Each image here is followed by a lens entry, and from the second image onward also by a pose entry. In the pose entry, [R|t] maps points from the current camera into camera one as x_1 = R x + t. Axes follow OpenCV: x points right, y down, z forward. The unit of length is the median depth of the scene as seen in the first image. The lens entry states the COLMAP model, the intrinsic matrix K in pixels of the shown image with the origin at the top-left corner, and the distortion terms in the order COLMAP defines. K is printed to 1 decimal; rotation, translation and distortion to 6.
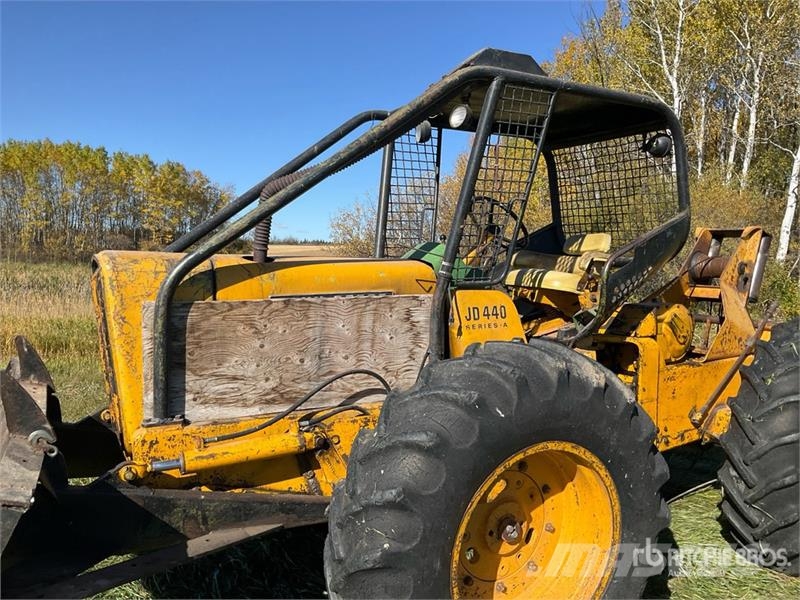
lens RADIAL K [[648.9, 0, 398.2], [0, 648.9, 294.5], [0, 0, 1]] dist [0.096608, -0.194807]
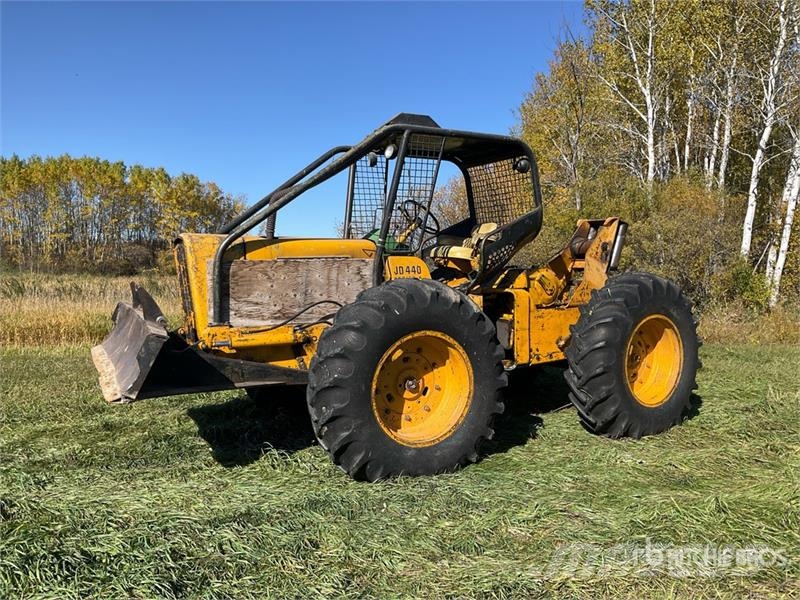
lens RADIAL K [[648.9, 0, 398.2], [0, 648.9, 294.5], [0, 0, 1]] dist [0.096608, -0.194807]
pose [[0.999690, -0.015623, -0.019399, 0.157027], [0.015406, 0.999818, -0.011280, 0.119782], [0.019572, 0.010977, 0.999748, -0.713273]]
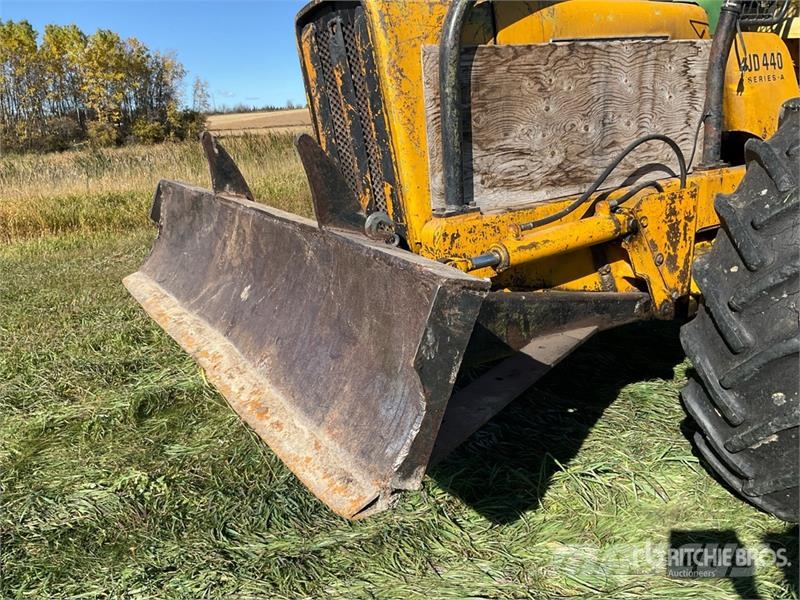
lens RADIAL K [[648.9, 0, 398.2], [0, 648.9, 294.5], [0, 0, 1]] dist [0.096608, -0.194807]
pose [[0.994052, -0.100499, 0.041947, -0.410921], [0.089705, 0.974039, 0.207848, 0.109256], [-0.061747, -0.202849, 0.977261, 0.206165]]
